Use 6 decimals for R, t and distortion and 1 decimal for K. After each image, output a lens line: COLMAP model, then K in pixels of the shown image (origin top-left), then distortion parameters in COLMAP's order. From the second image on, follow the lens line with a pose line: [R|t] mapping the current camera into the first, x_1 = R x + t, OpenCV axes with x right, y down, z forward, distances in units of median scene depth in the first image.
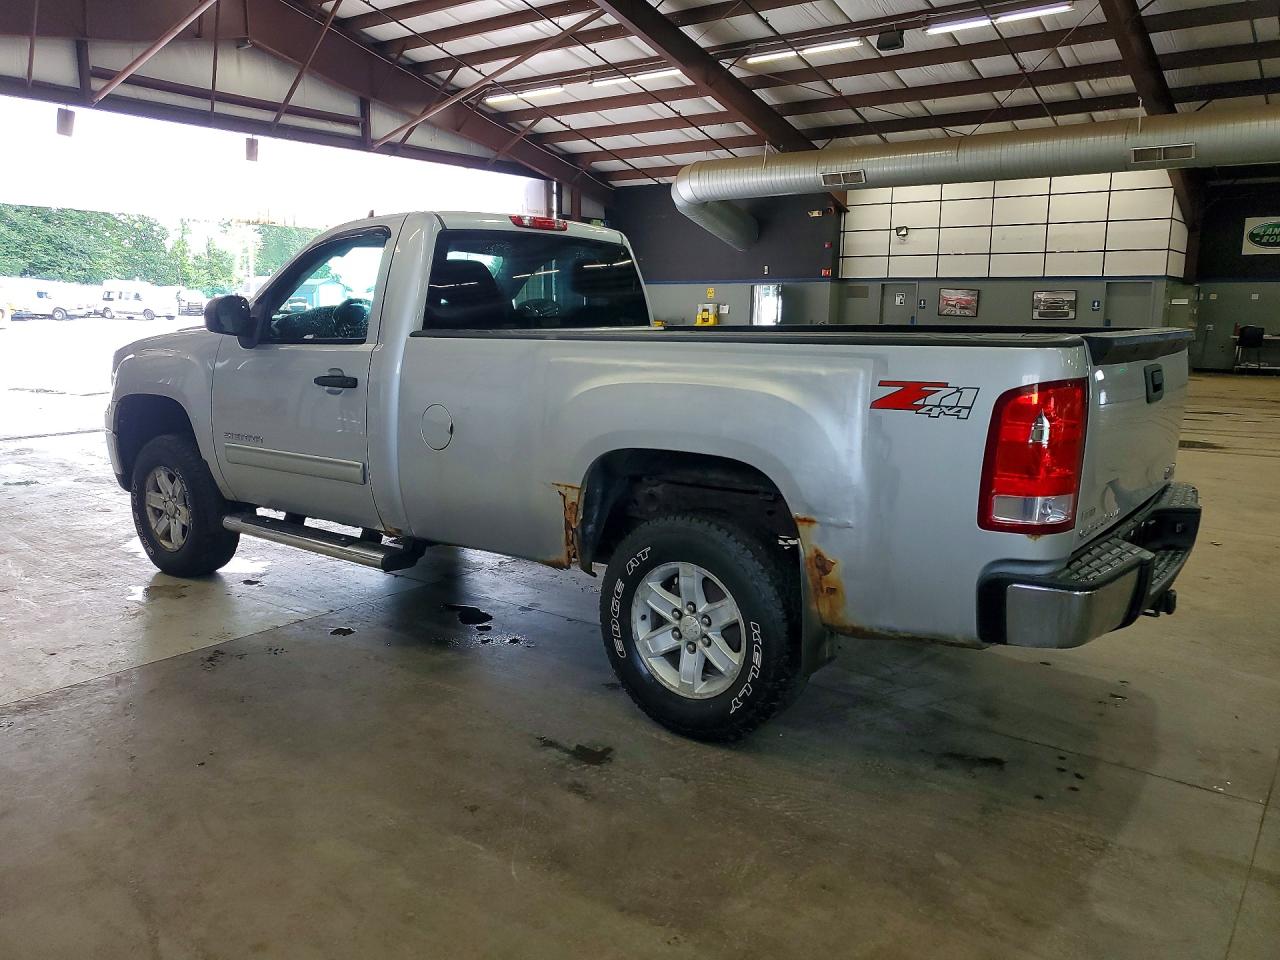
lens RADIAL K [[975.3, 0, 640.0], [0, 975.3, 480.0], [0, 0, 1]] dist [0.036822, -0.035111]
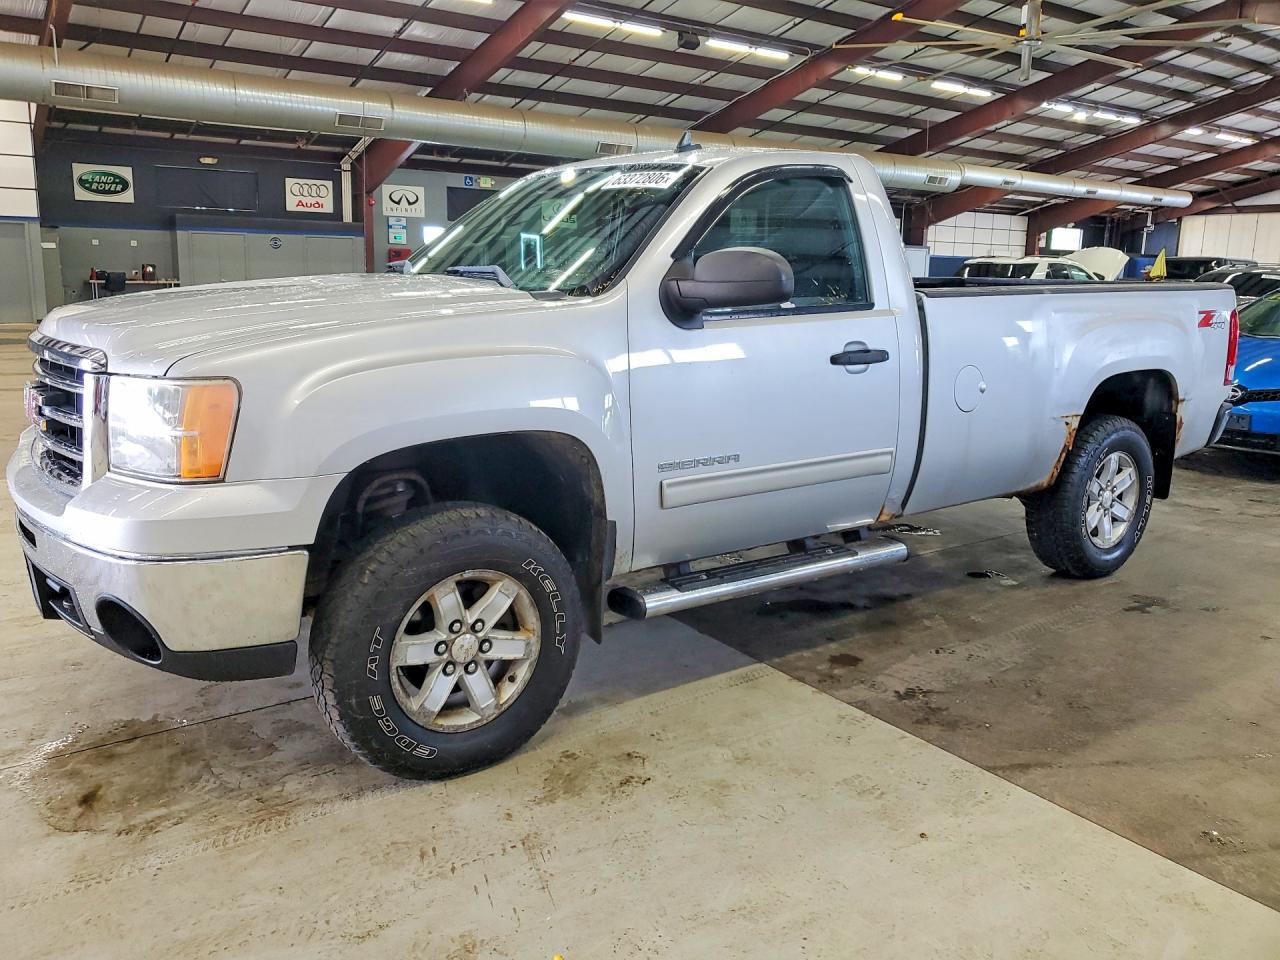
lens RADIAL K [[1001.7, 0, 617.4], [0, 1001.7, 442.9], [0, 0, 1]] dist [-0.000400, 0.004201]
pose [[0.301333, -0.165866, 0.938982, -0.927602], [0.148999, 0.980848, 0.125446, -0.131680], [-0.941806, 0.102106, 0.320276, 0.738502]]
